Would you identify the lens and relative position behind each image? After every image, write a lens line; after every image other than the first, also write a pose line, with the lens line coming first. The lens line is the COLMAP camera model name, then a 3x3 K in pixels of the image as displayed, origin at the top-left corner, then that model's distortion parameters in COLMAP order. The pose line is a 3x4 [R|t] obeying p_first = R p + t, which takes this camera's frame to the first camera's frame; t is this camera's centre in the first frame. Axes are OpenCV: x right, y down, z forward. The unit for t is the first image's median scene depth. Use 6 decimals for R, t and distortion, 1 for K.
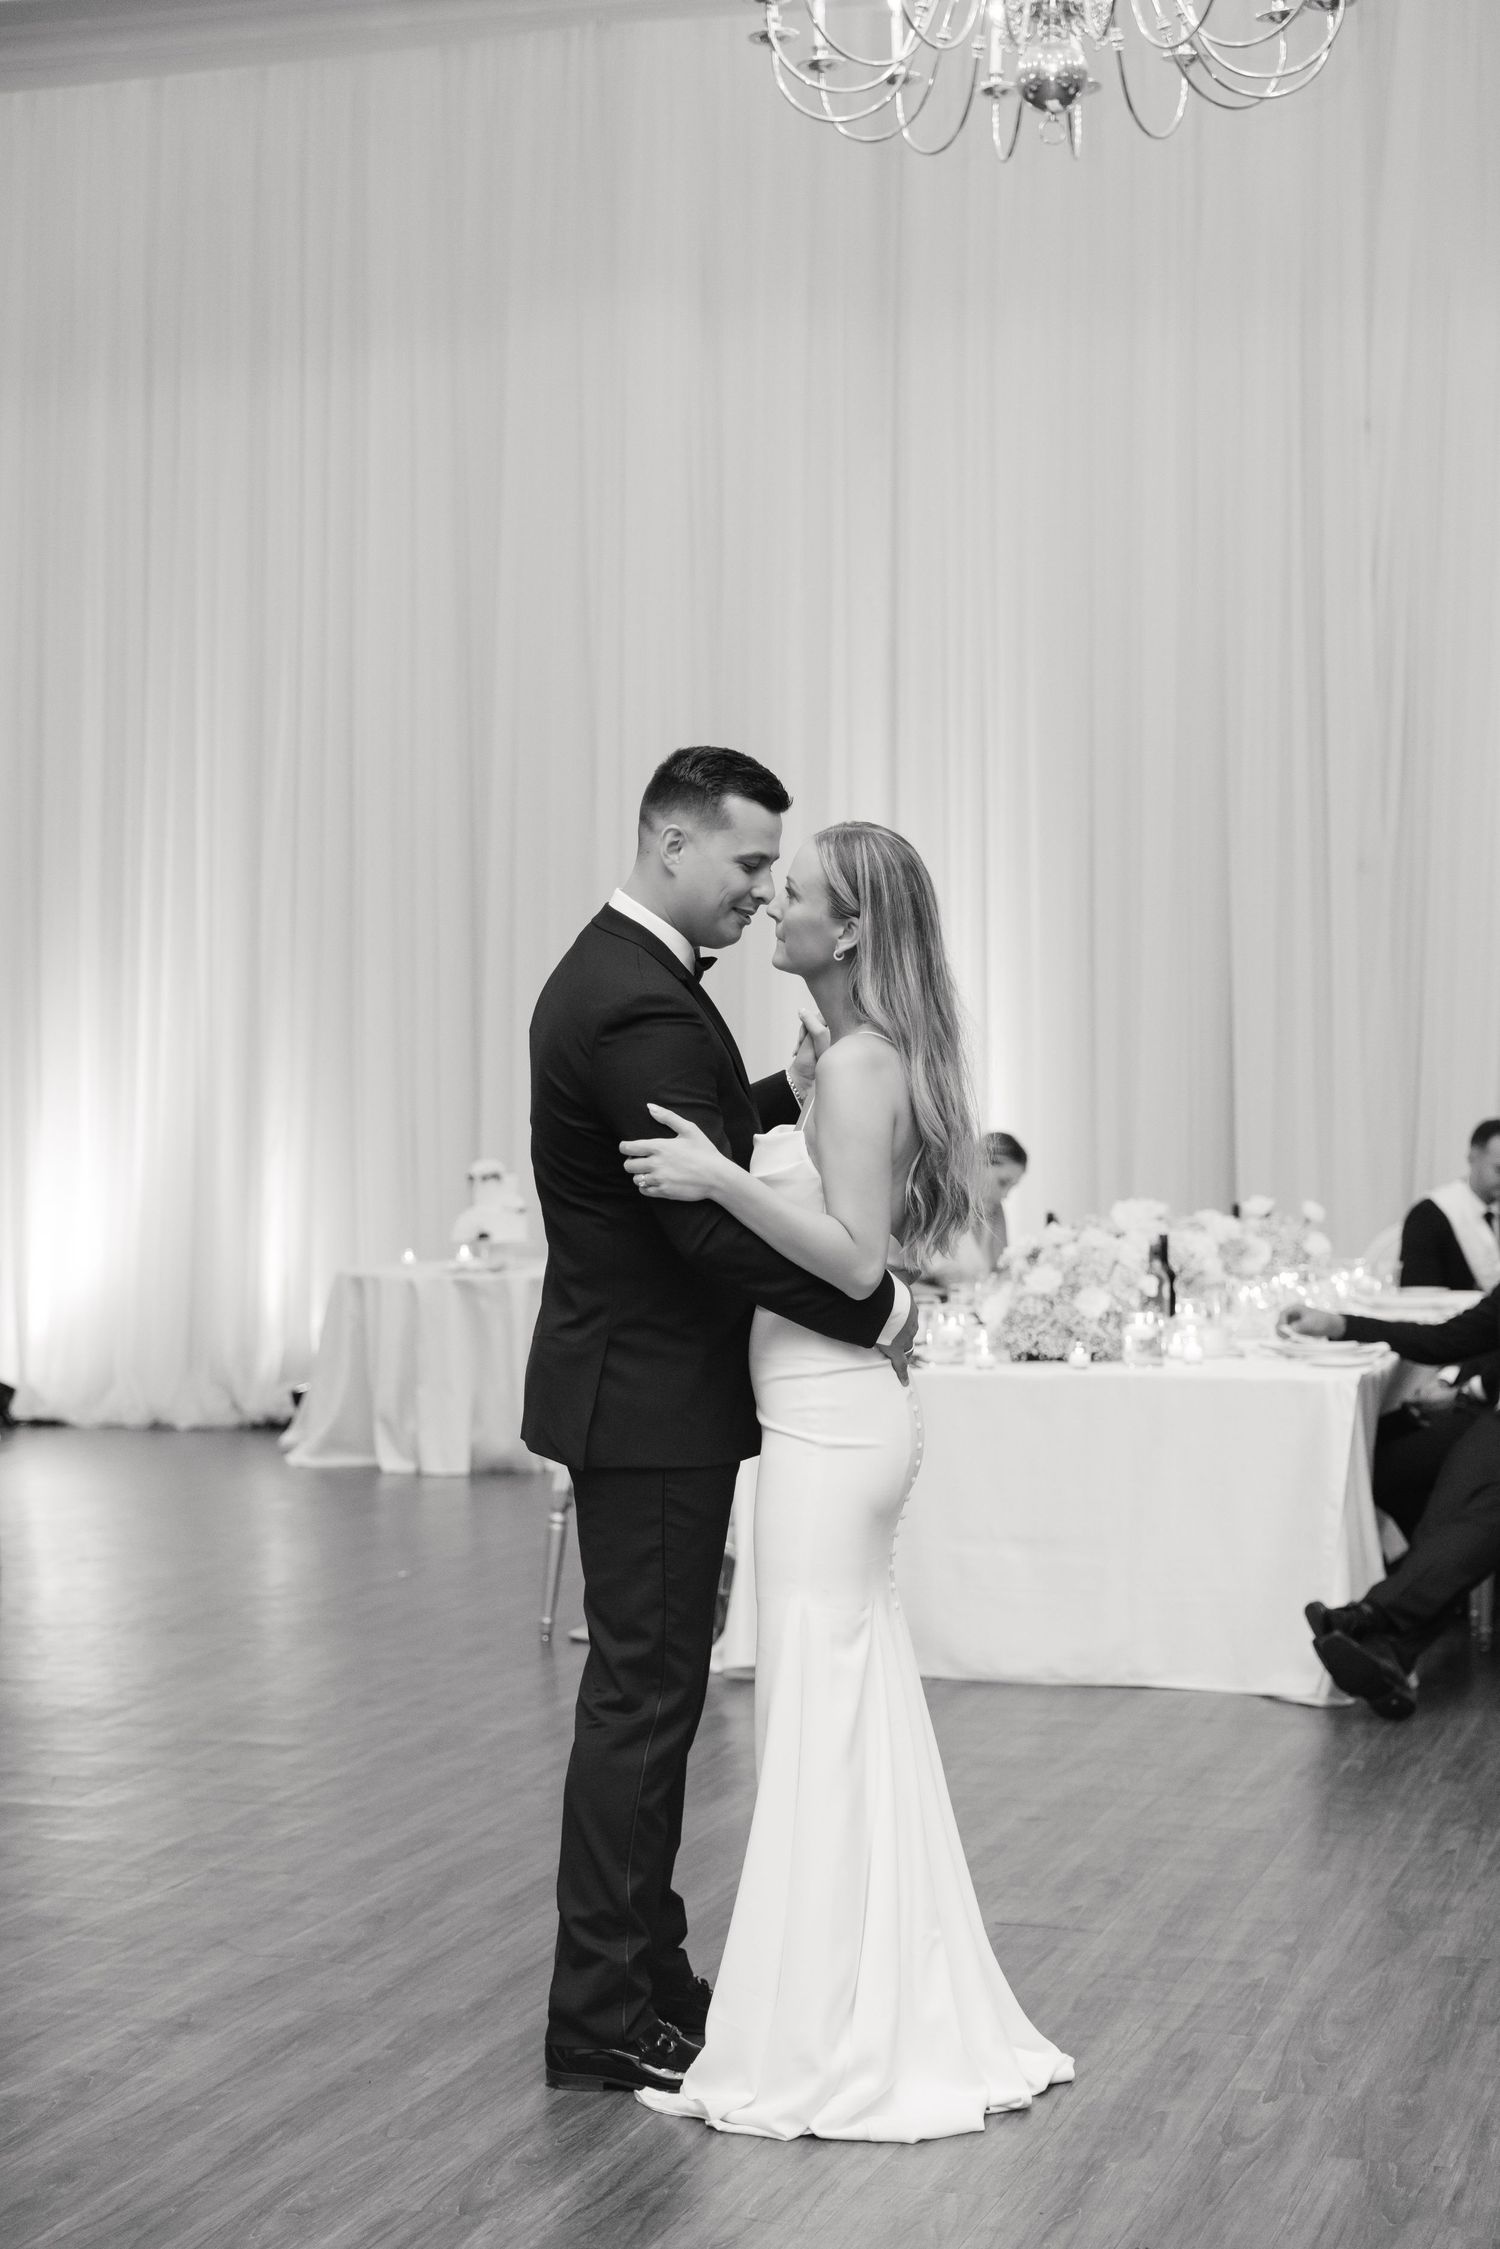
lens RADIAL K [[3751.9, 0, 753.2], [0, 3751.9, 1114.4], [0, 0, 1]] dist [0.054348, 0.000000]
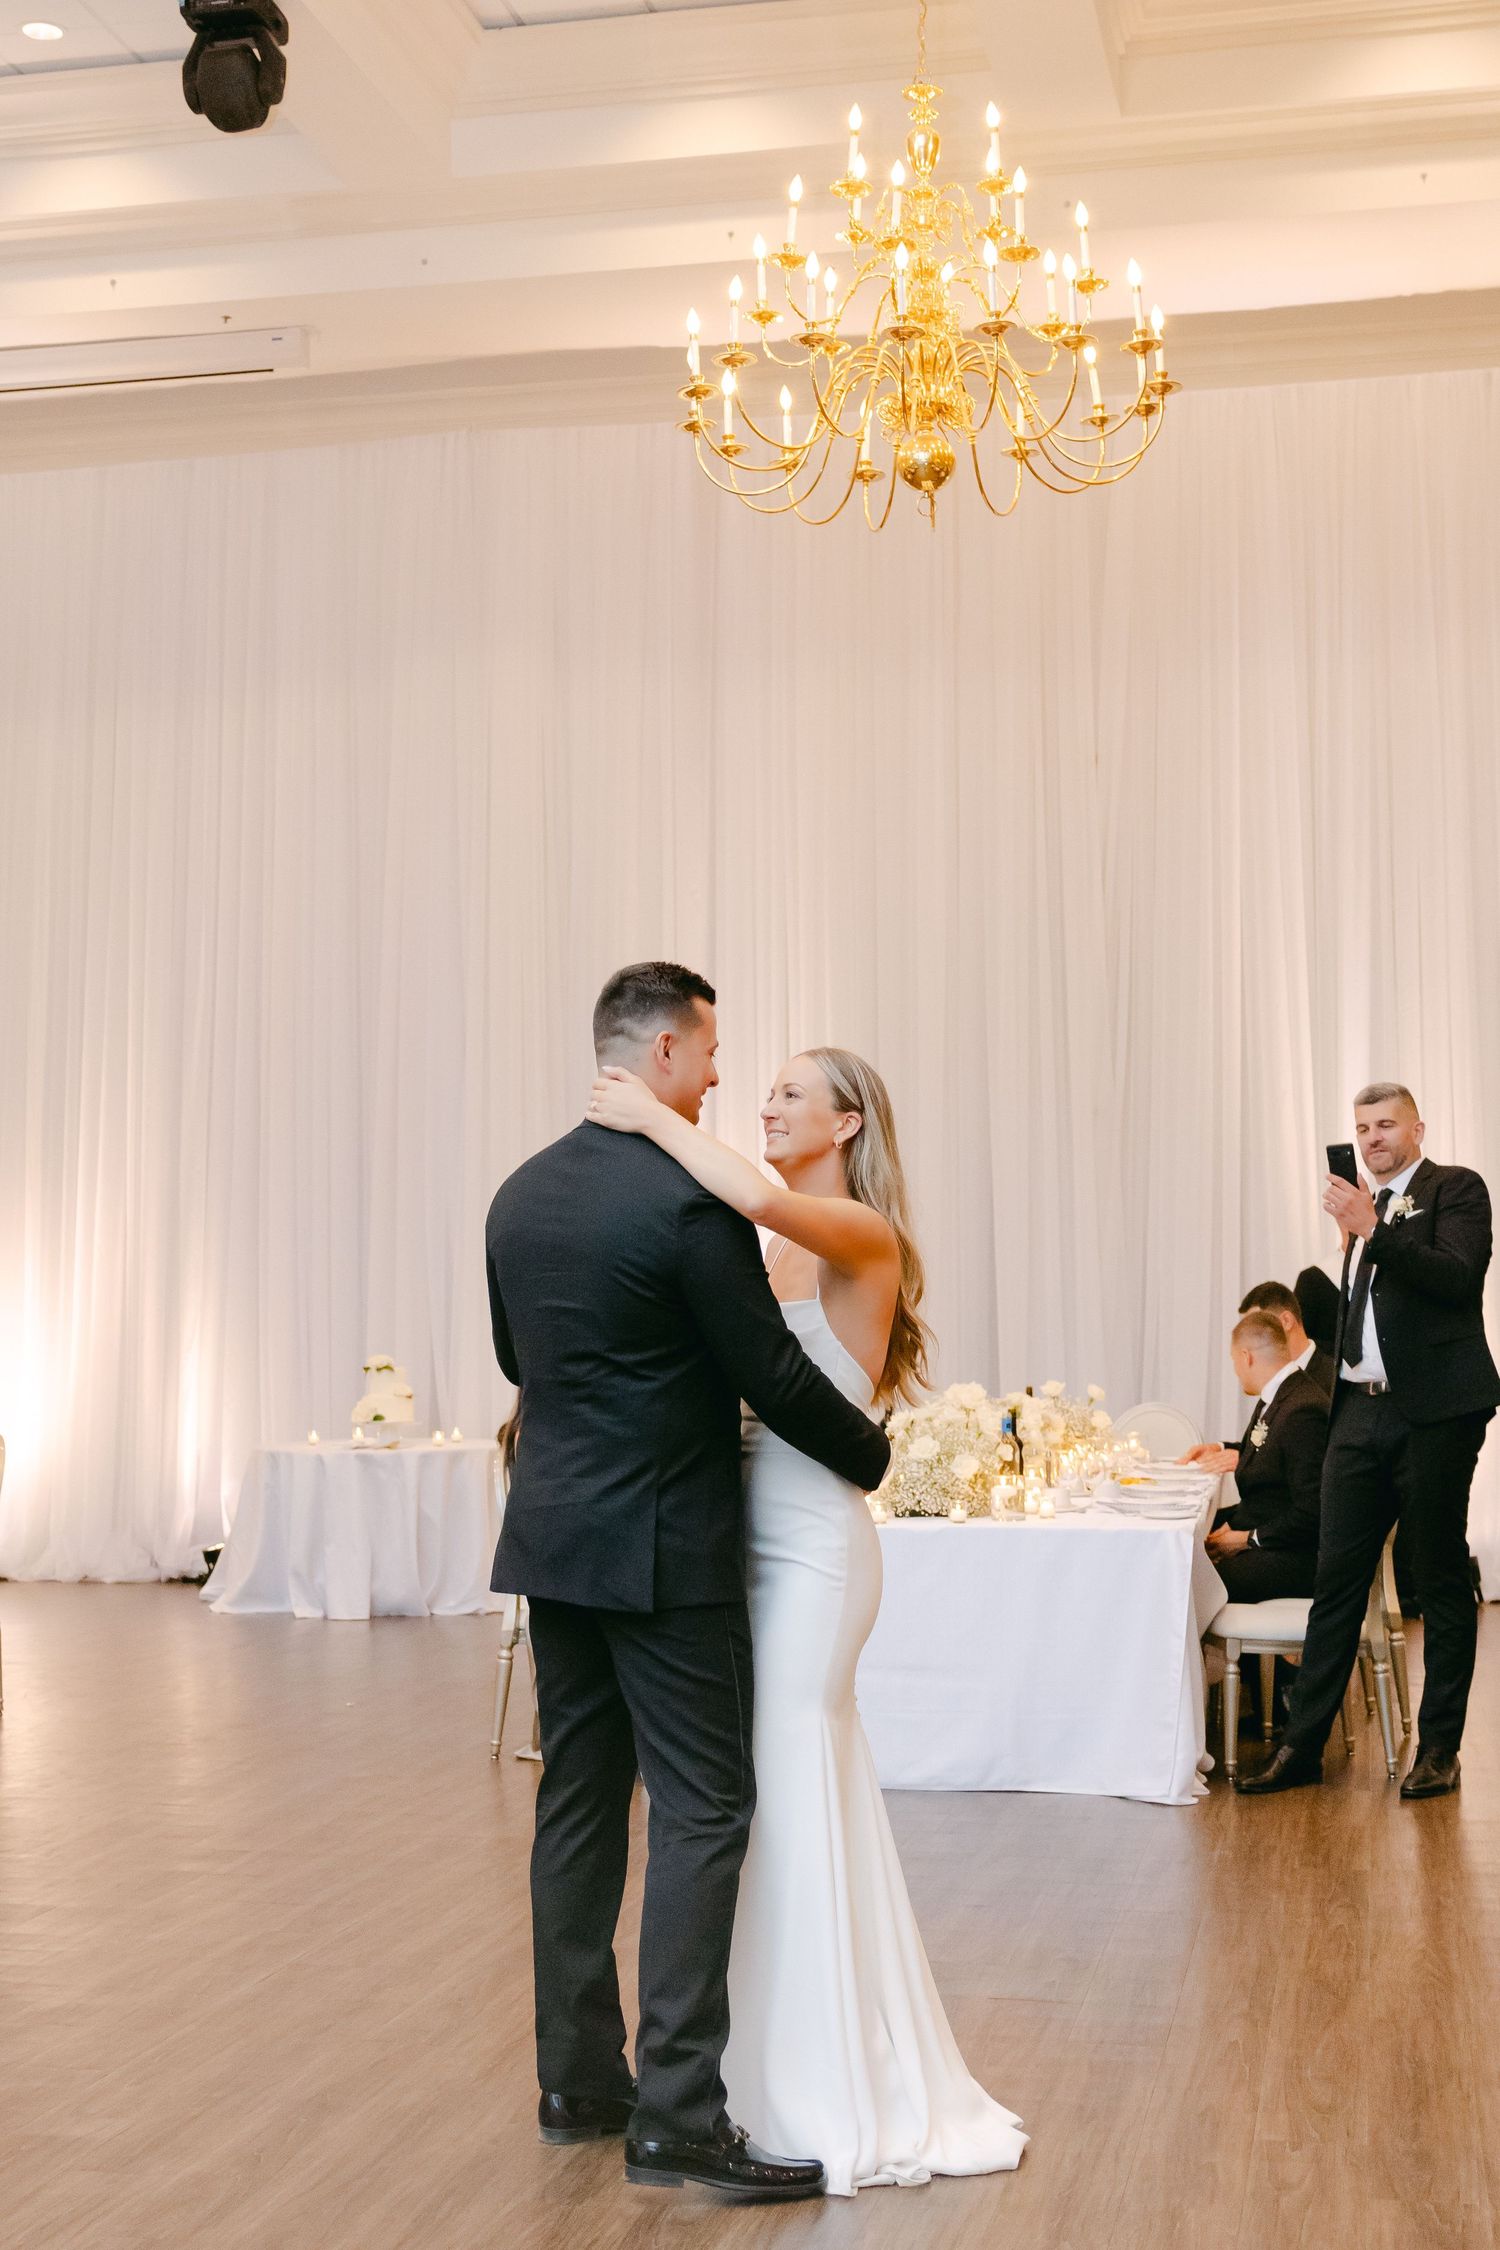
lens RADIAL K [[3027.1, 0, 730.2], [0, 3027.1, 1102.7], [0, 0, 1]] dist [-0.020300, 0.000000]
pose [[0.996133, 0.004699, 0.087730, -0.068781], [0.001762, 0.997299, -0.073422, 0.005033], [-0.087838, 0.073292, 0.993435, 0.041154]]
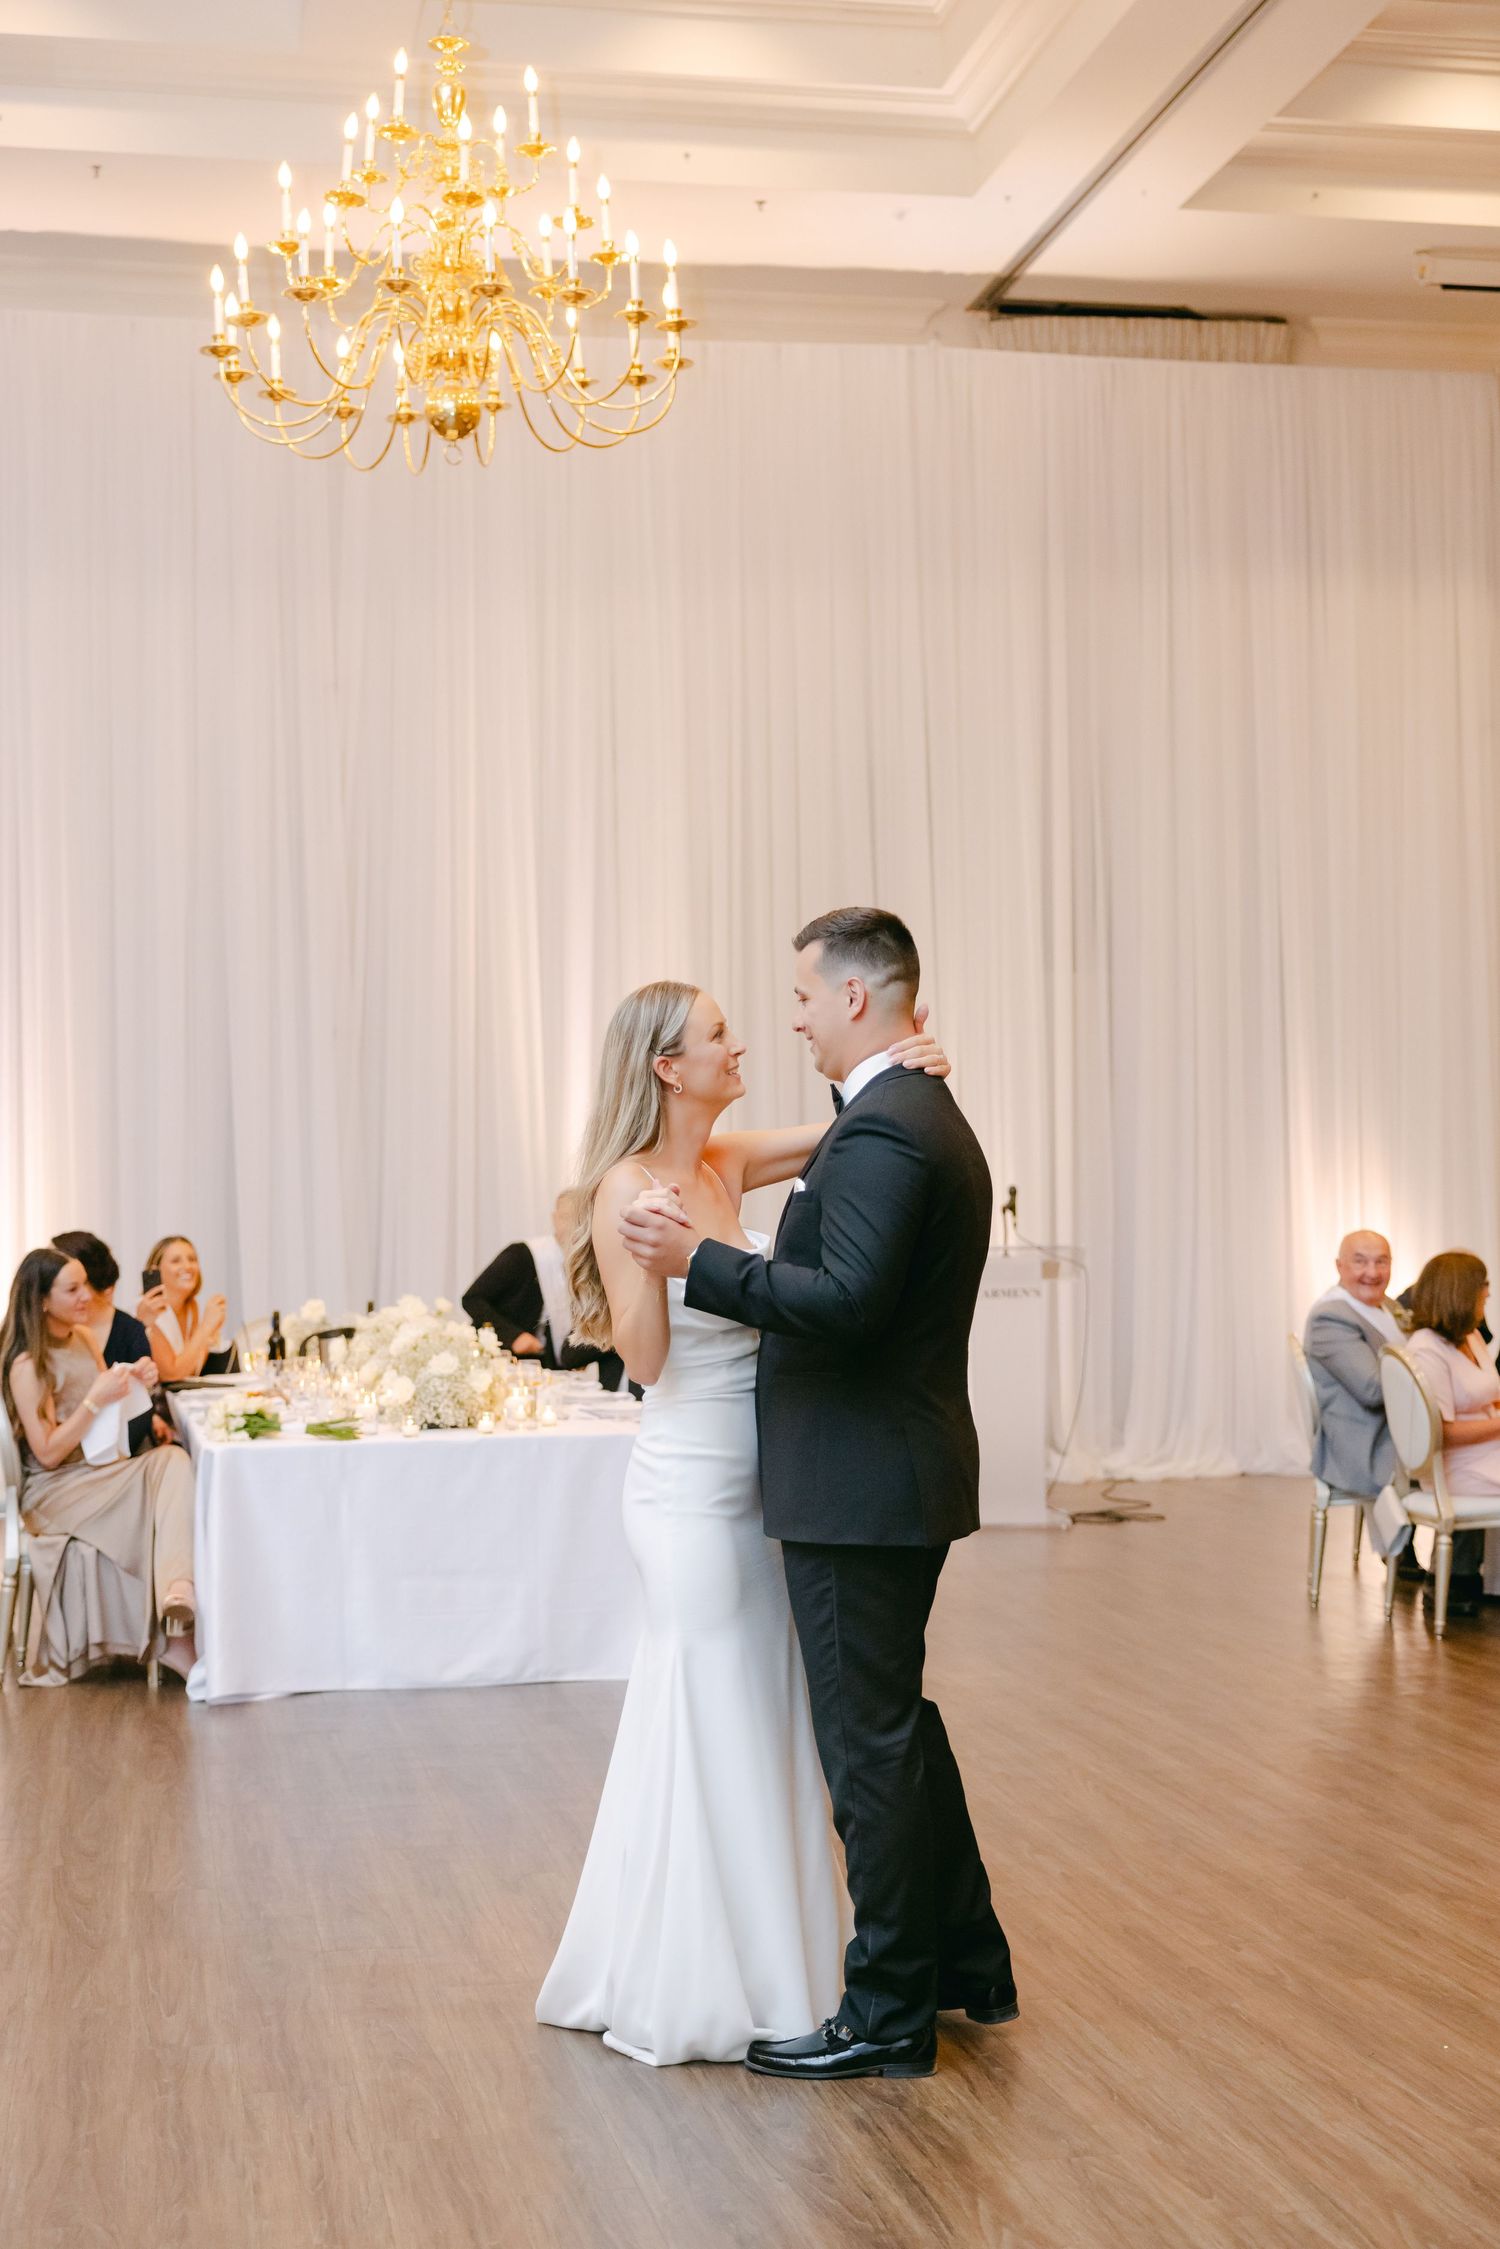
lens RADIAL K [[3015.3, 0, 736.1], [0, 3015.3, 1152.7], [0, 0, 1]] dist [0.013150, 0.000000]
pose [[0.878897, 0.000685, 0.477011, -0.315056], [0.011141, 0.999697, -0.021963, -0.003002], [-0.476882, 0.024617, 0.878623, 0.068559]]
